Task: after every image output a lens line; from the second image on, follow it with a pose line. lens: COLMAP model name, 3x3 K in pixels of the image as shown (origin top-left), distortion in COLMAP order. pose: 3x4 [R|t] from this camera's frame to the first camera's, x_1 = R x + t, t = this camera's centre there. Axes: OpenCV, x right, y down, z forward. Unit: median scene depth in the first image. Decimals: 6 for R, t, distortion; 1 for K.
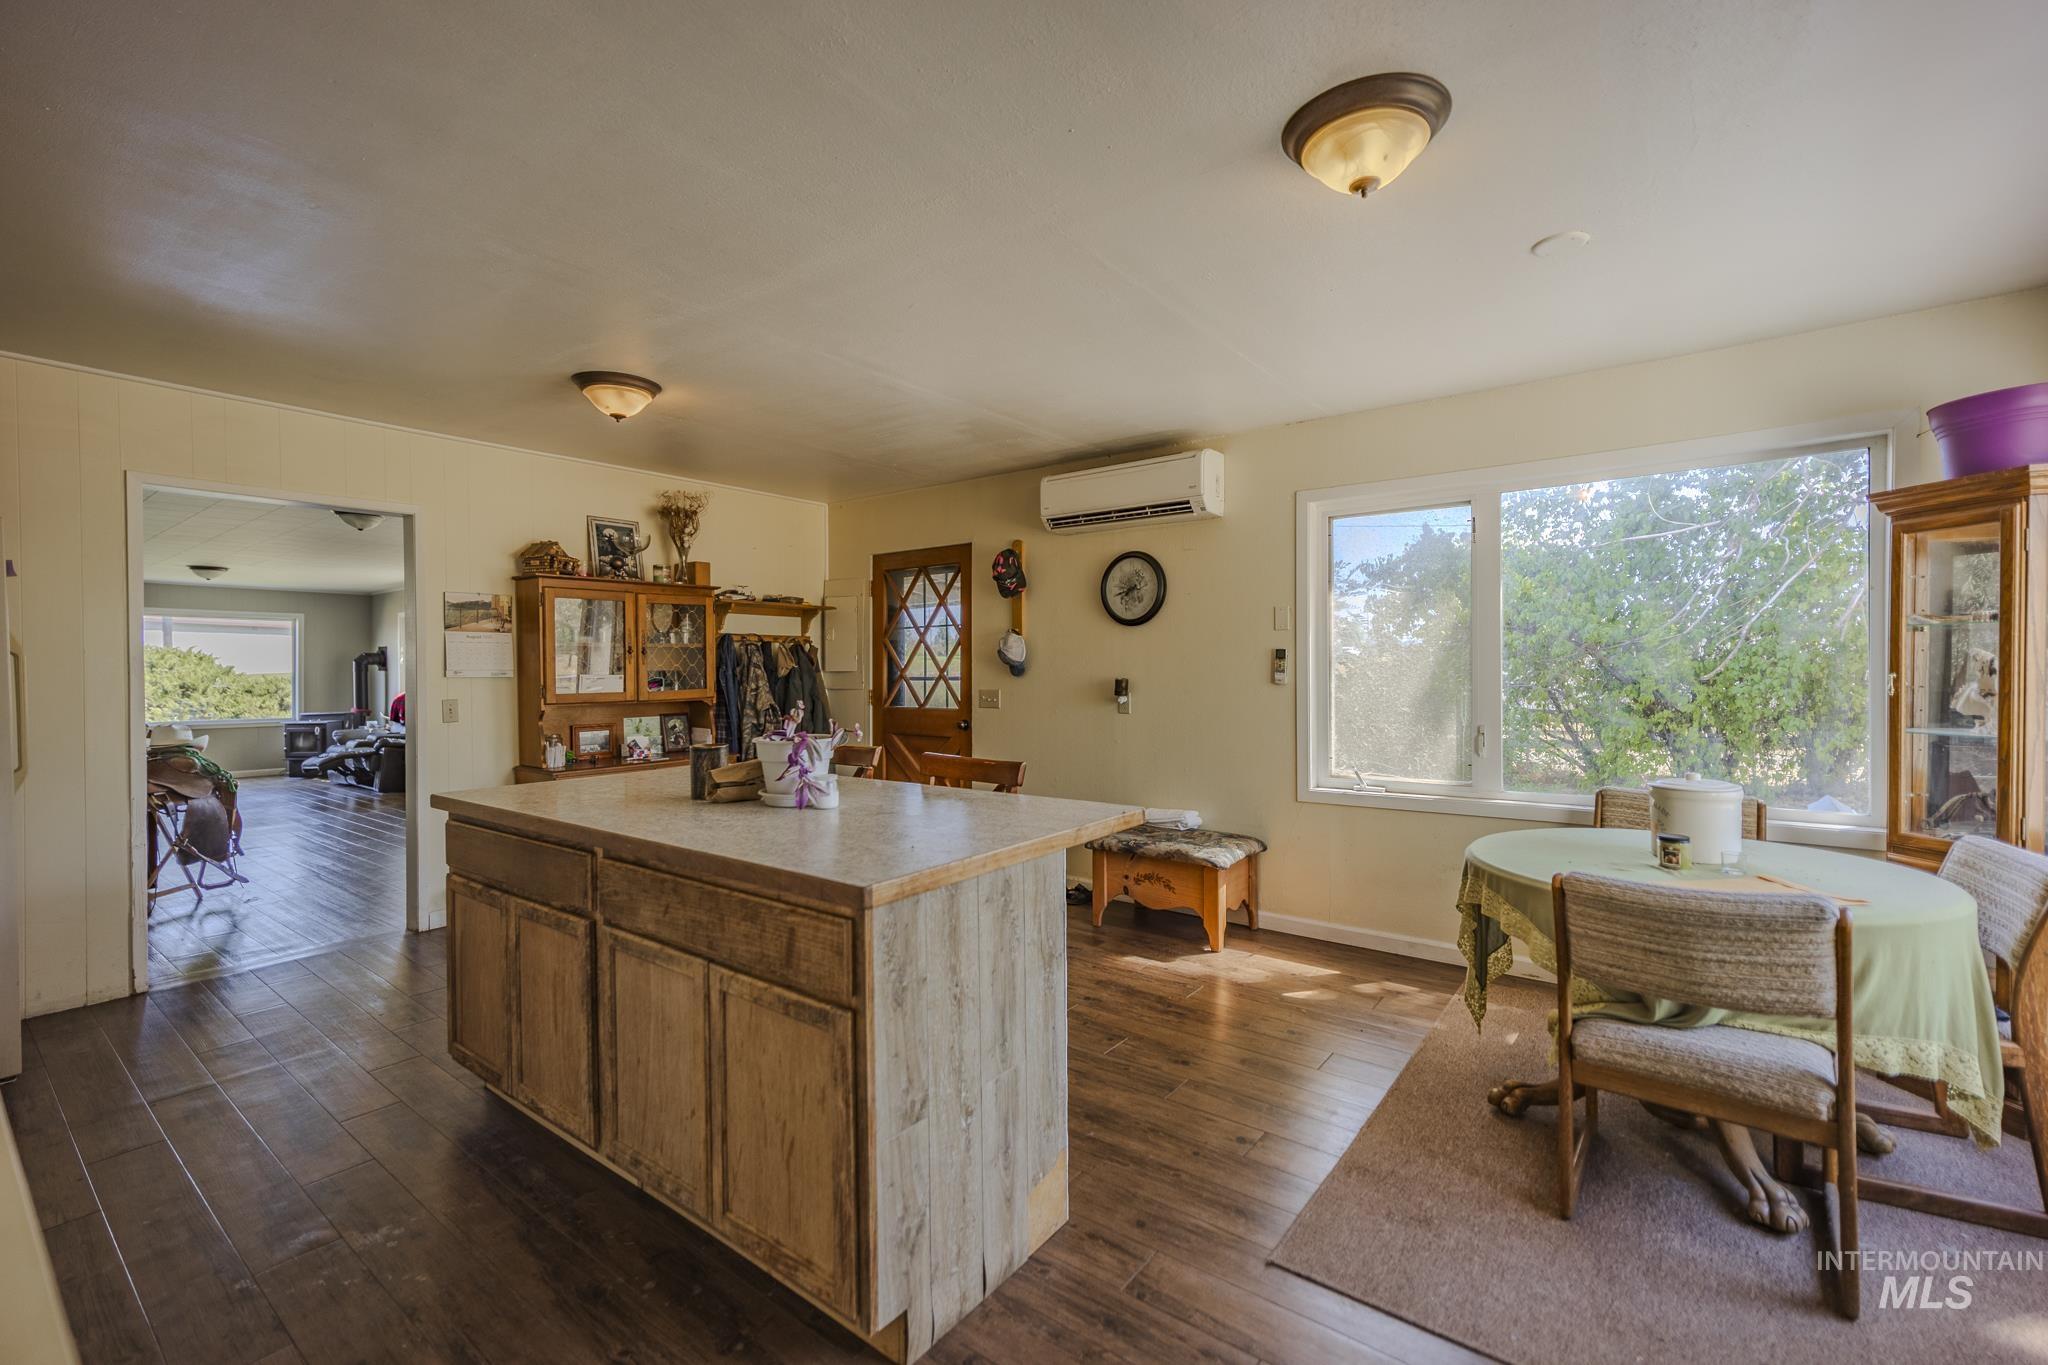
lens RADIAL K [[876.2, 0, 1024.0], [0, 876.2, 682.5], [0, 0, 1]] dist [-0.003855, 0.000210]
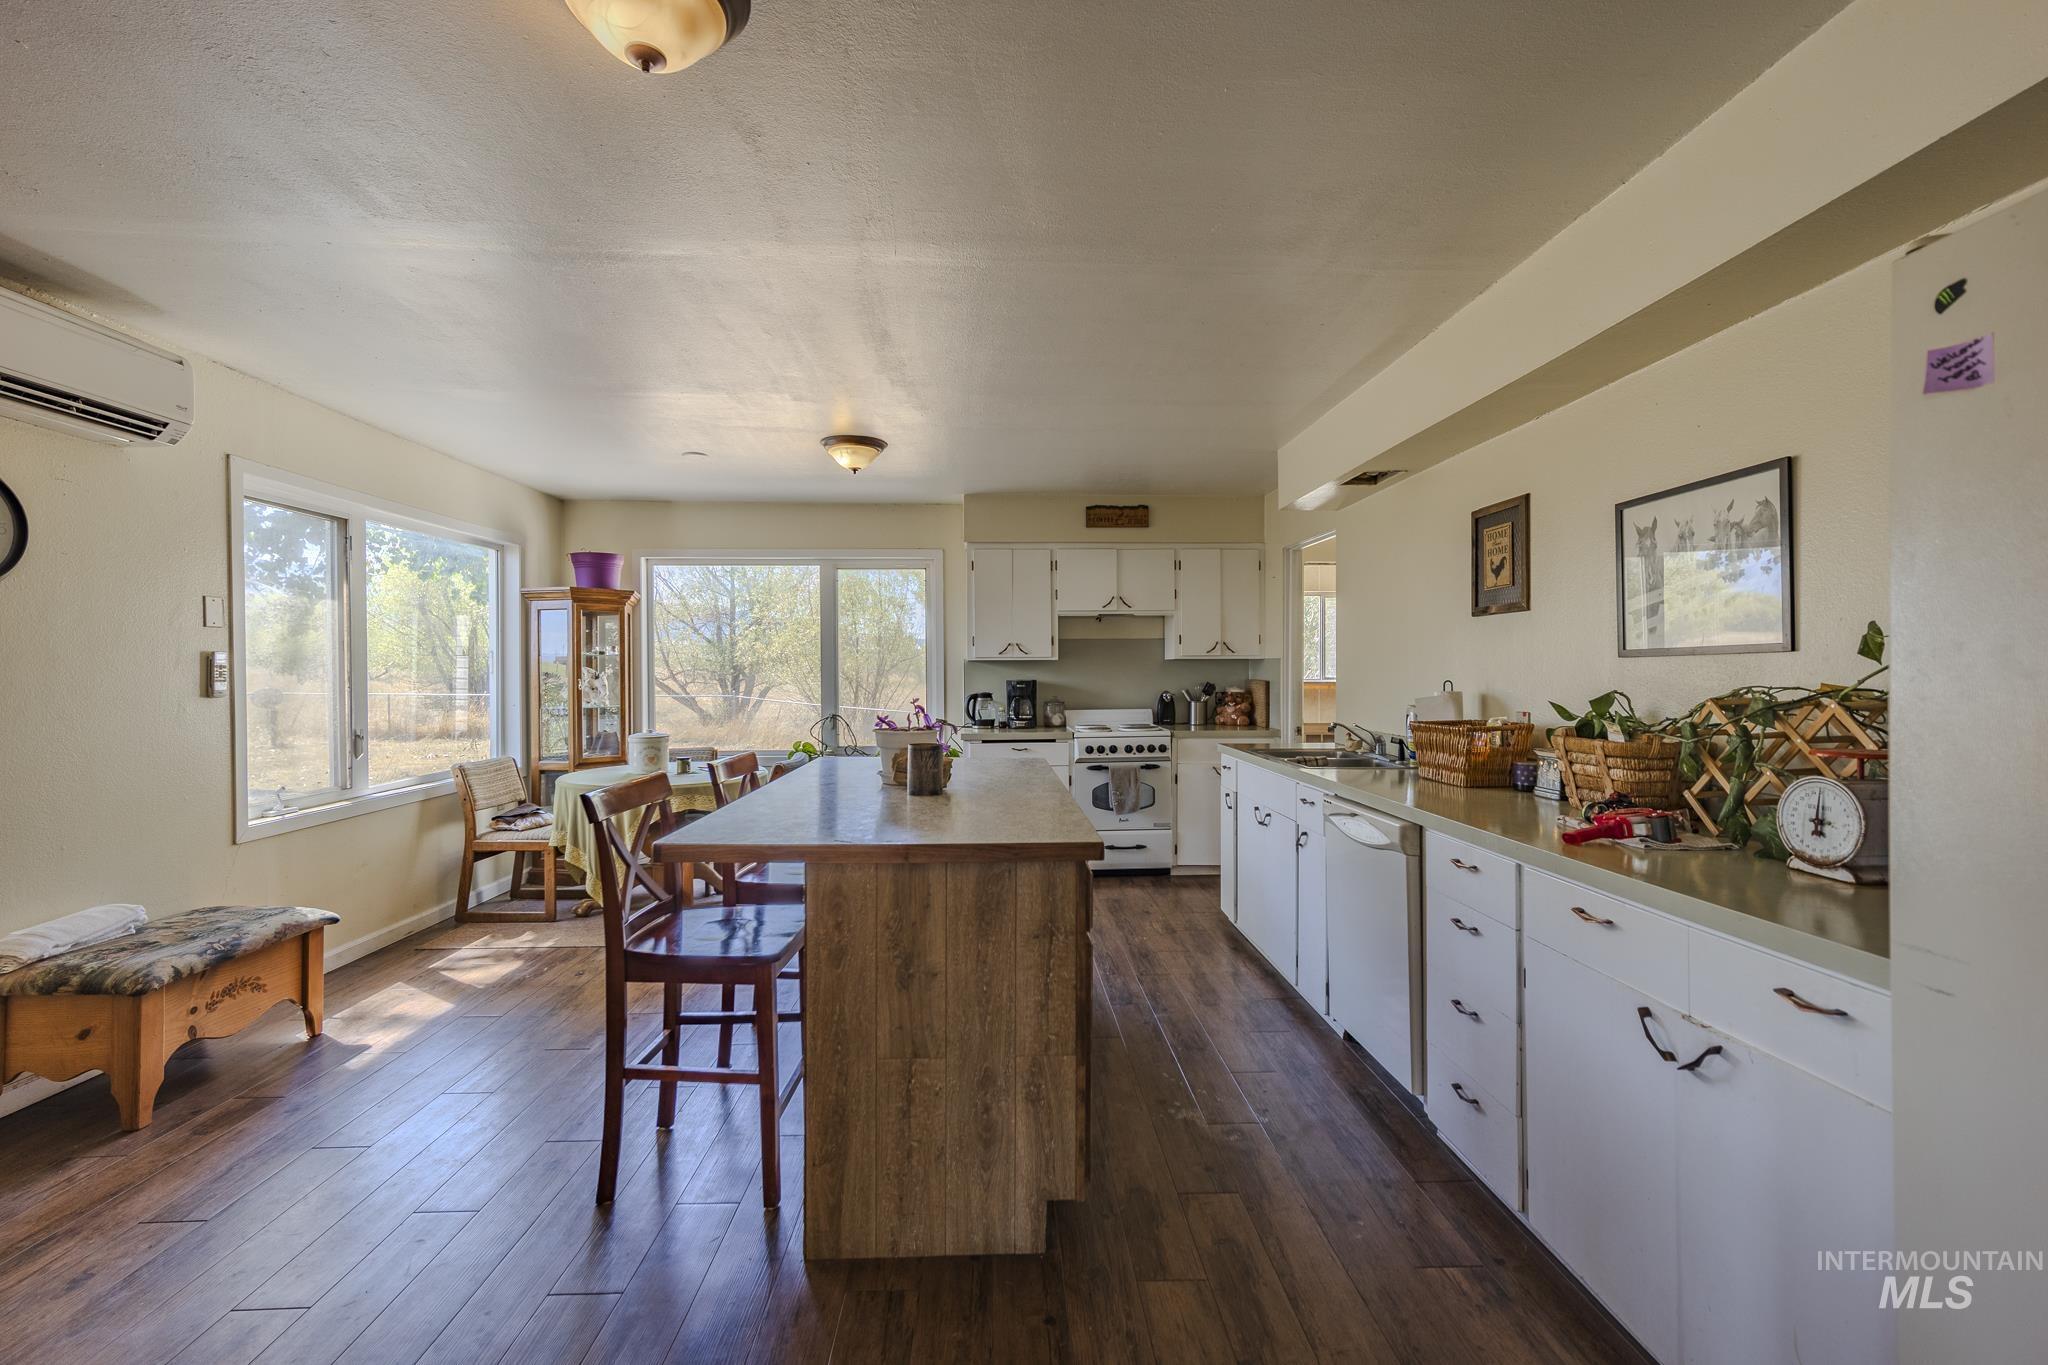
lens RADIAL K [[876.2, 0, 1024.0], [0, 876.2, 682.5], [0, 0, 1]] dist [-0.003855, 0.000210]
pose [[-0.639759, -0.005345, 0.768557, -0.760993], [0.016782, 0.999640, 0.020922, -0.015057], [-0.768392, 0.026283, -0.639439, 0.965545]]
